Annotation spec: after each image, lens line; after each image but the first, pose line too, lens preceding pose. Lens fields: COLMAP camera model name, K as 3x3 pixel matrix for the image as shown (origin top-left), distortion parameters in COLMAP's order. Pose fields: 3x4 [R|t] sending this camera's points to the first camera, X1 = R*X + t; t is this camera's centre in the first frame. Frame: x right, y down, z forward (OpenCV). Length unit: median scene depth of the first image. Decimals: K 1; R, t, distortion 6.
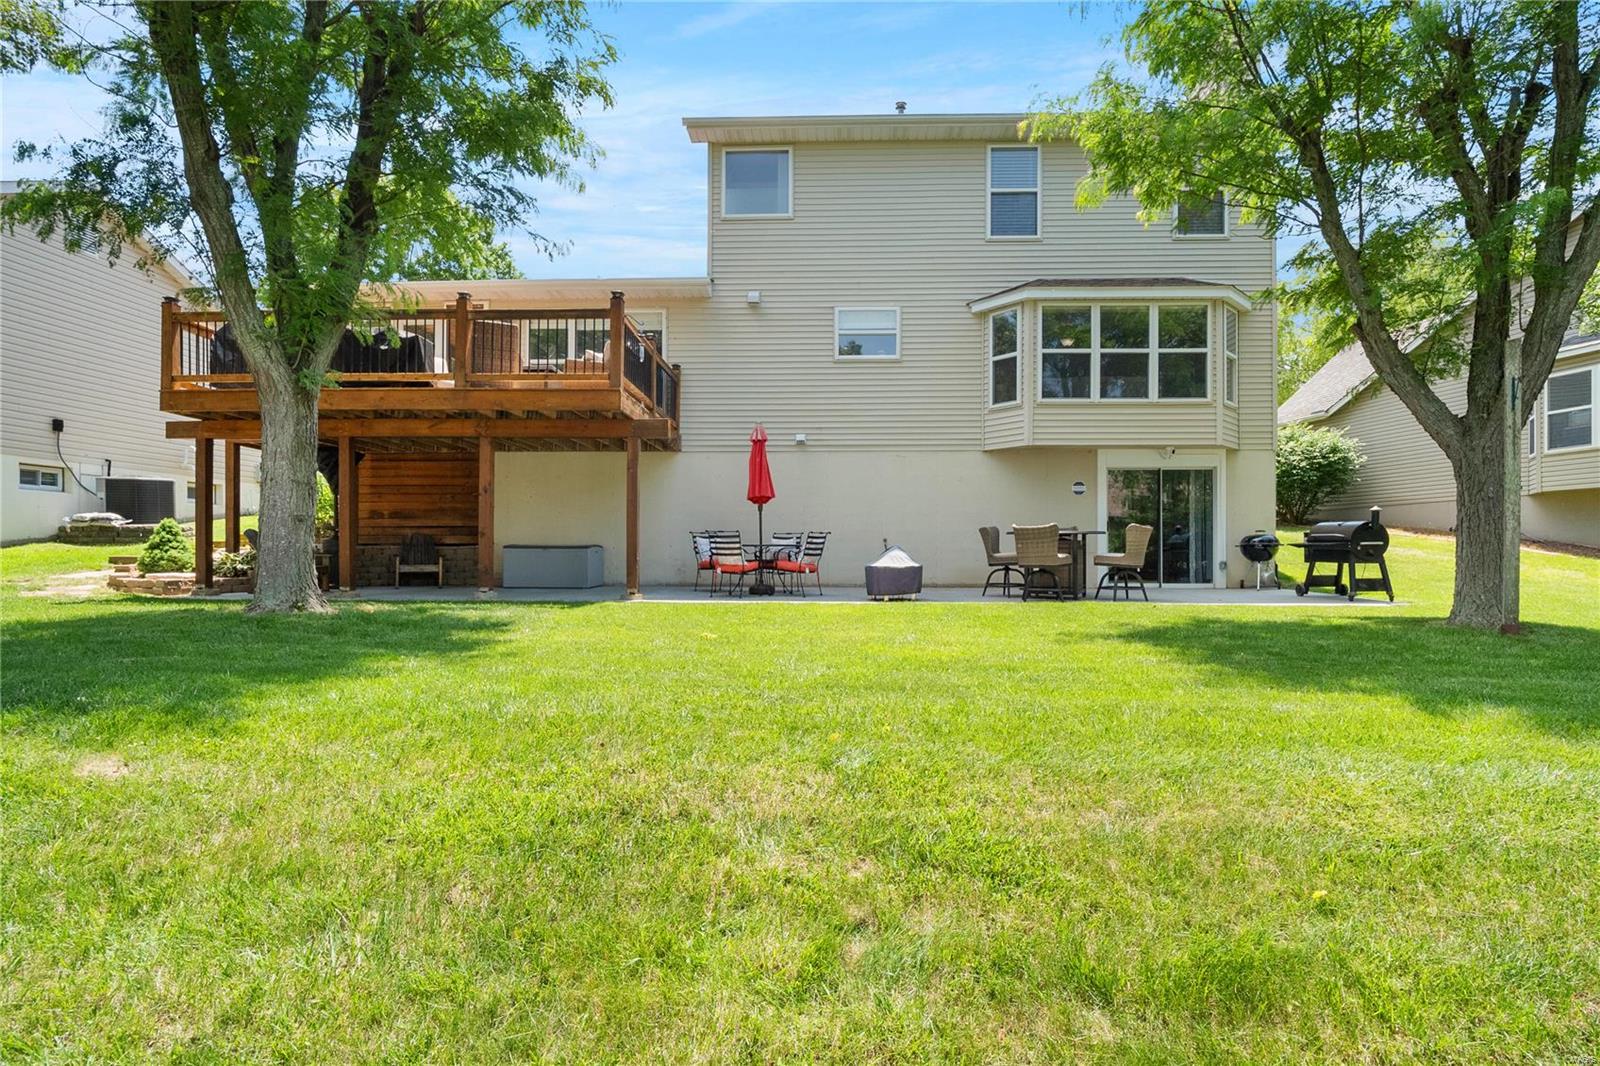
lens RADIAL K [[750.5, 0, 795.8], [0, 750.5, 526.7], [0, 0, 1]] dist [0.015076, -0.010858]
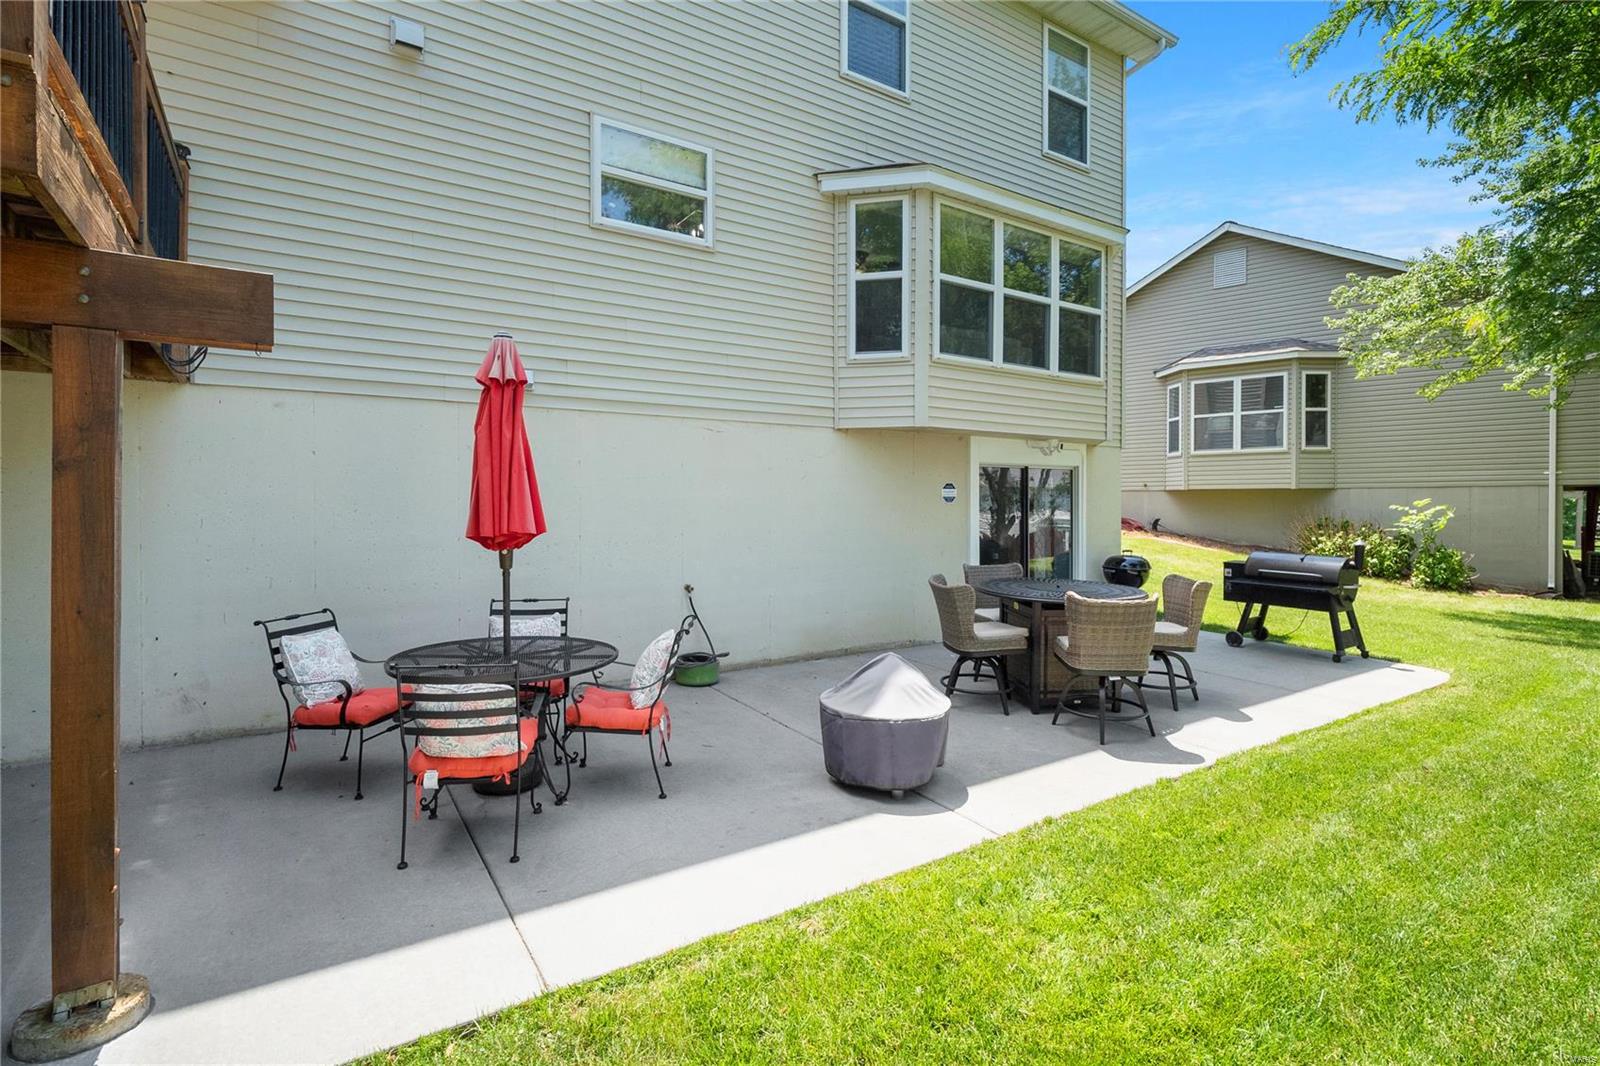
lens RADIAL K [[770.6, 0, 797.2], [0, 770.6, 506.8], [0, 0, 1]] dist [0.002035, -0.010134]
pose [[0.813721, -0.003308, 0.581247, -0.135507], [-0.024658, 0.998887, 0.040204, -0.062983], [-0.580733, -0.047047, 0.812734, 0.519518]]
